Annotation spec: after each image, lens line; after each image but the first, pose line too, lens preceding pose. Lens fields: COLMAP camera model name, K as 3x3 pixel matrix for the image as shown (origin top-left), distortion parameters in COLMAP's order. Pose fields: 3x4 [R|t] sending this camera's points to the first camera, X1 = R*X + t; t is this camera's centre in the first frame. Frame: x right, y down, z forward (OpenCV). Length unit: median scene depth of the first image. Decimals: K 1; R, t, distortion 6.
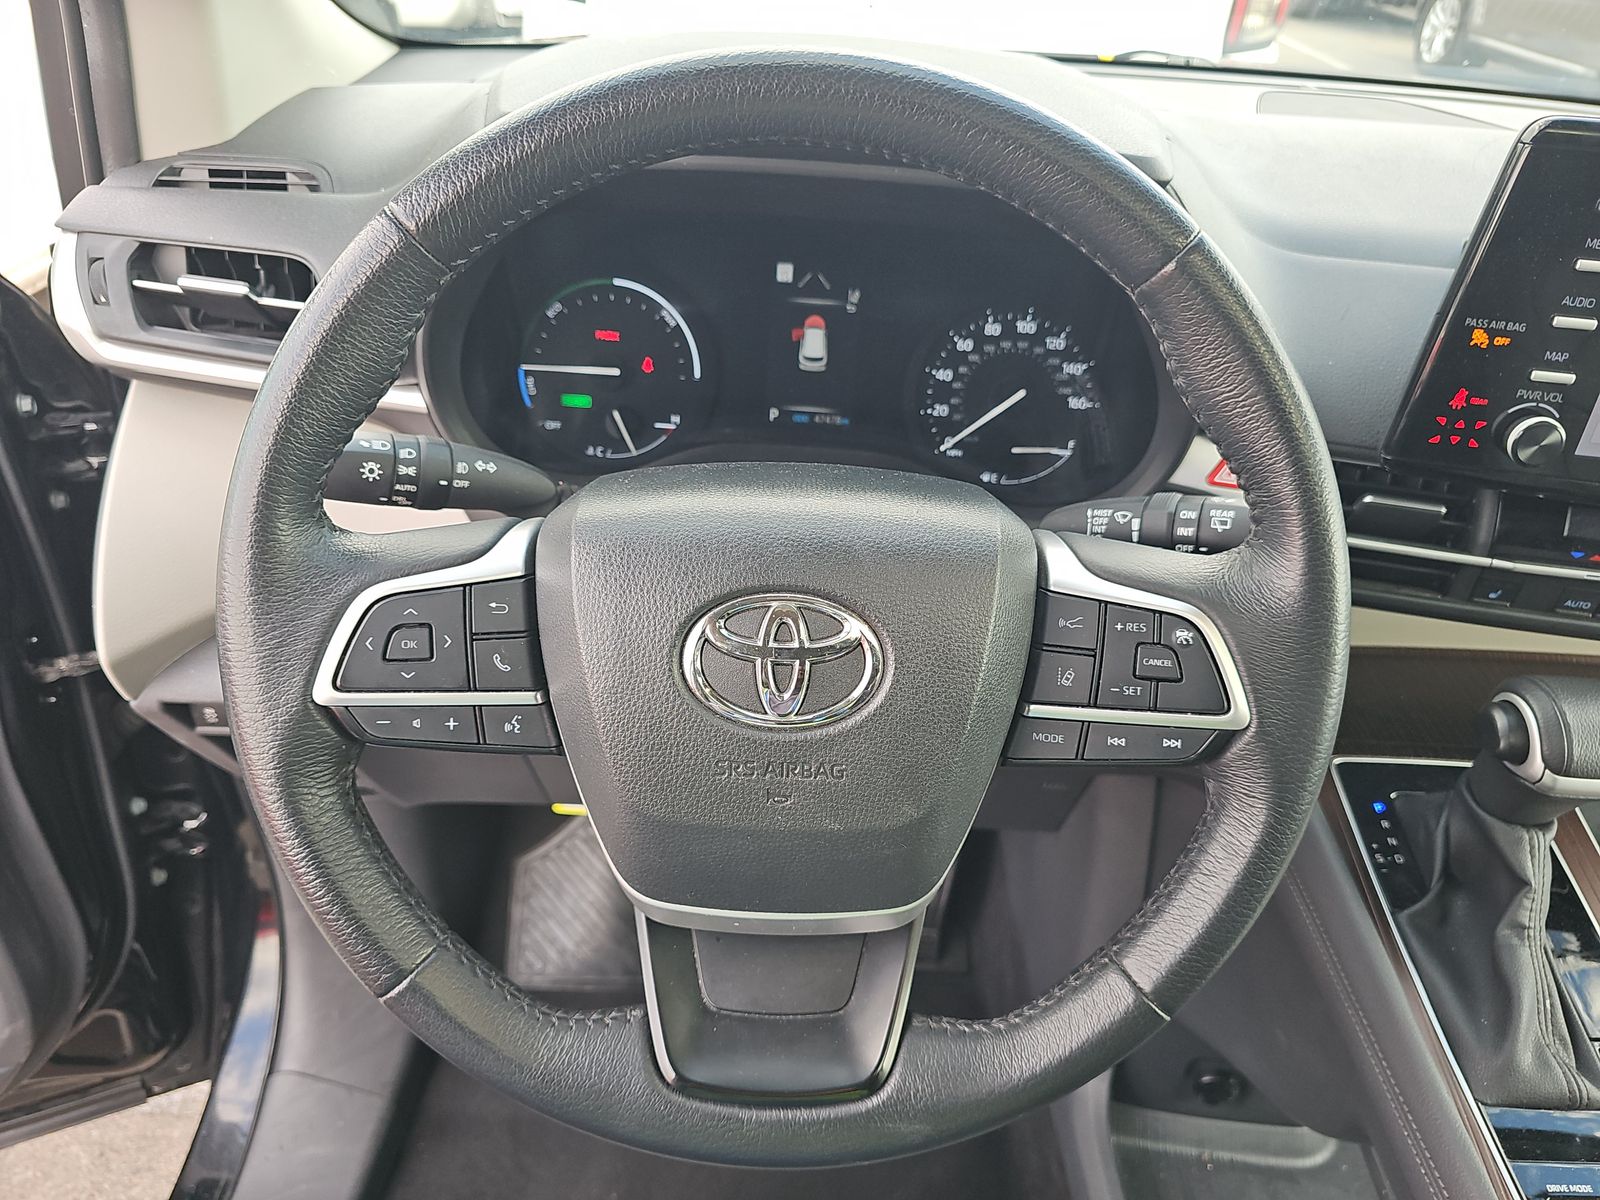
lens RADIAL K [[1089.9, 0, 787.8], [0, 1089.9, 613.9], [0, 0, 1]] dist [0.028265, -0.038155]
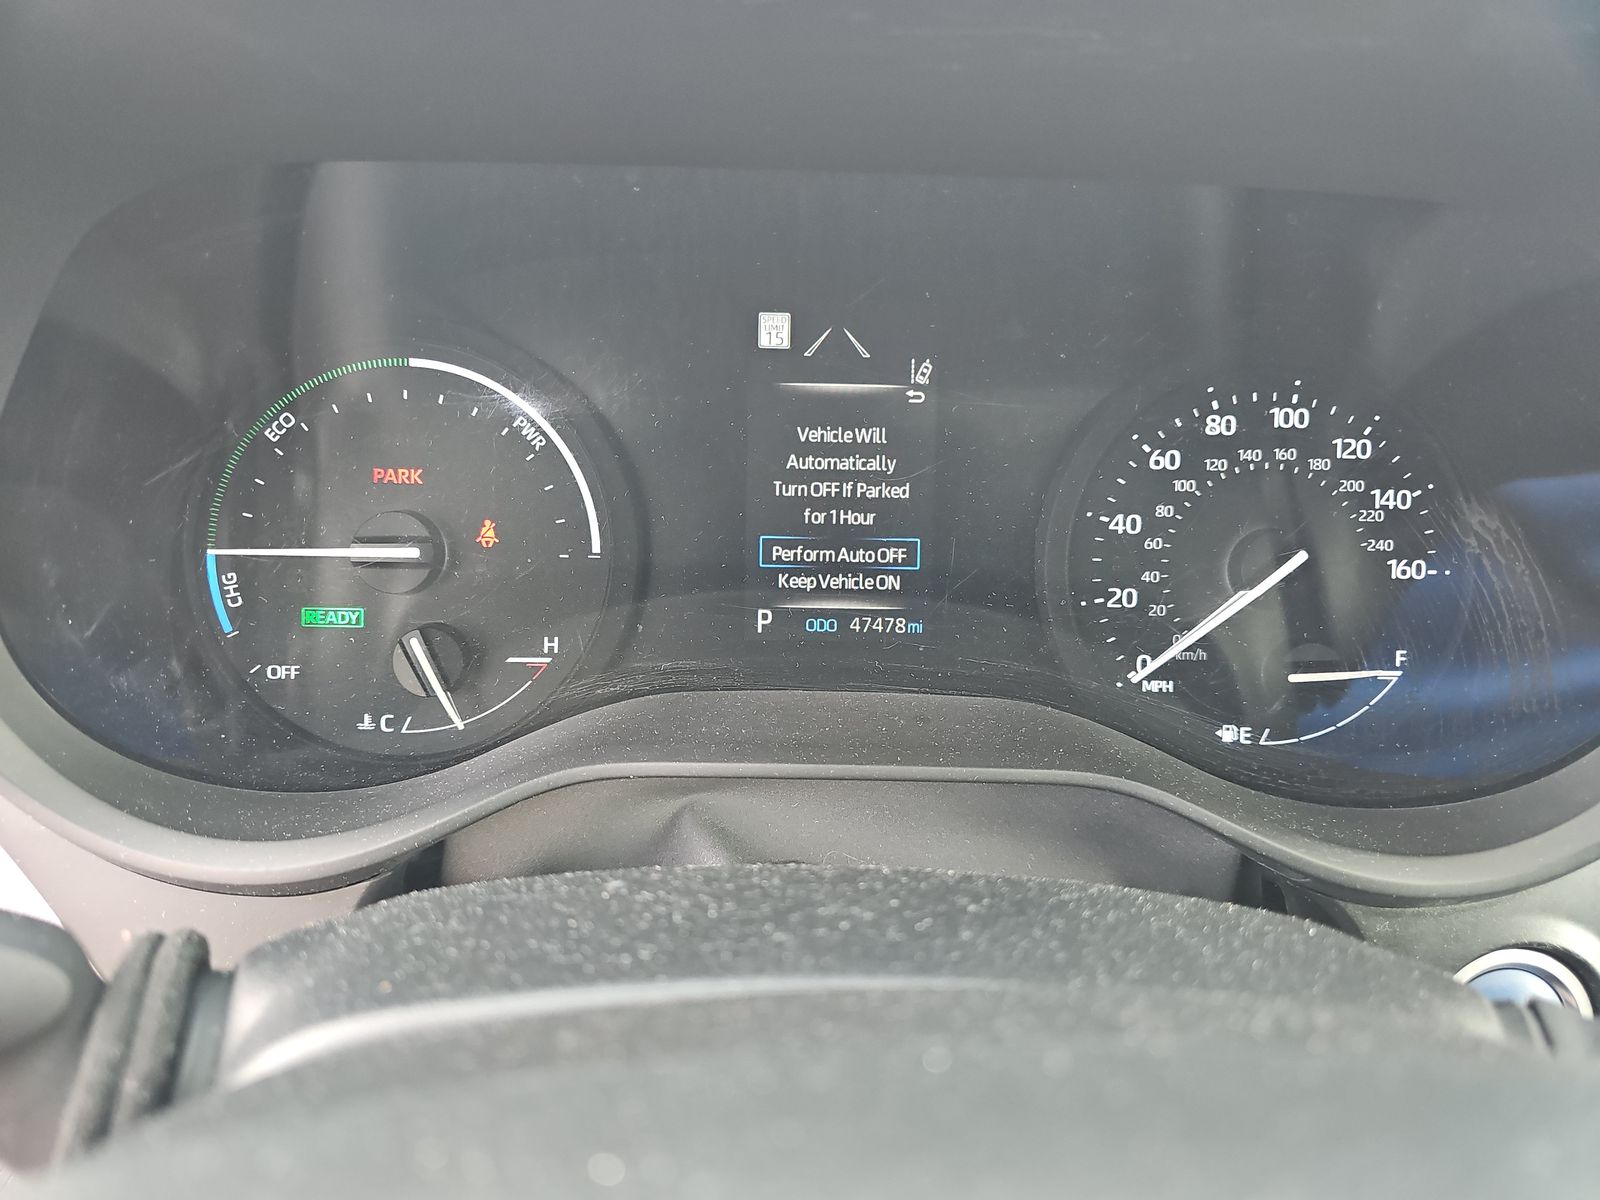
lens RADIAL K [[1089.9, 0, 804.9], [0, 1089.9, 599.1], [0, 0, 1]] dist [0.028265, -0.038155]
pose [[0.998342, -0.048007, 0.031764, -0.010476], [0.052596, 0.984989, -0.164412, -0.118887], [-0.023394, 0.165810, 0.985880, 0.553707]]
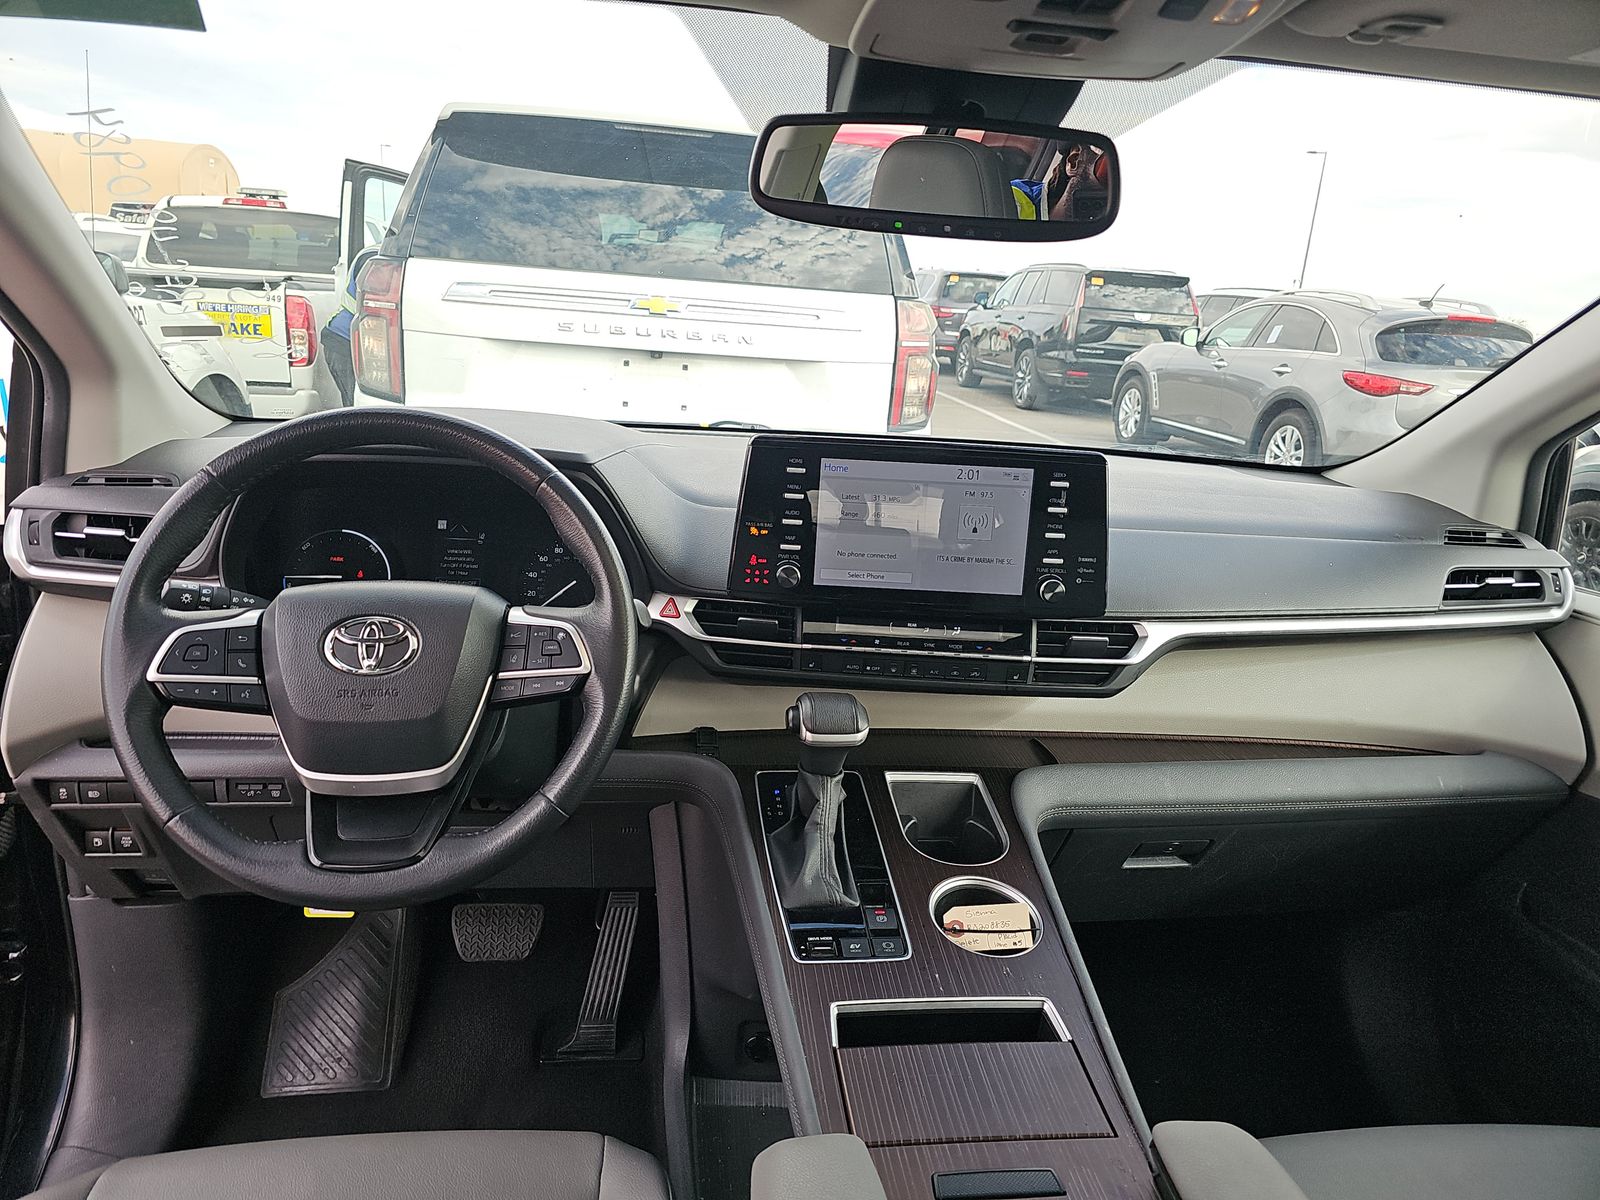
lens RADIAL K [[1089.9, 0, 802.9], [0, 1089.9, 593.8], [0, 0, 1]] dist [0.028265, -0.038155]
pose [[0.988163, -0.032712, 0.149879, 0.316108], [0.079948, 0.943650, -0.321144, 0.431727], [-0.130928, 0.329325, 0.935095, -0.746657]]
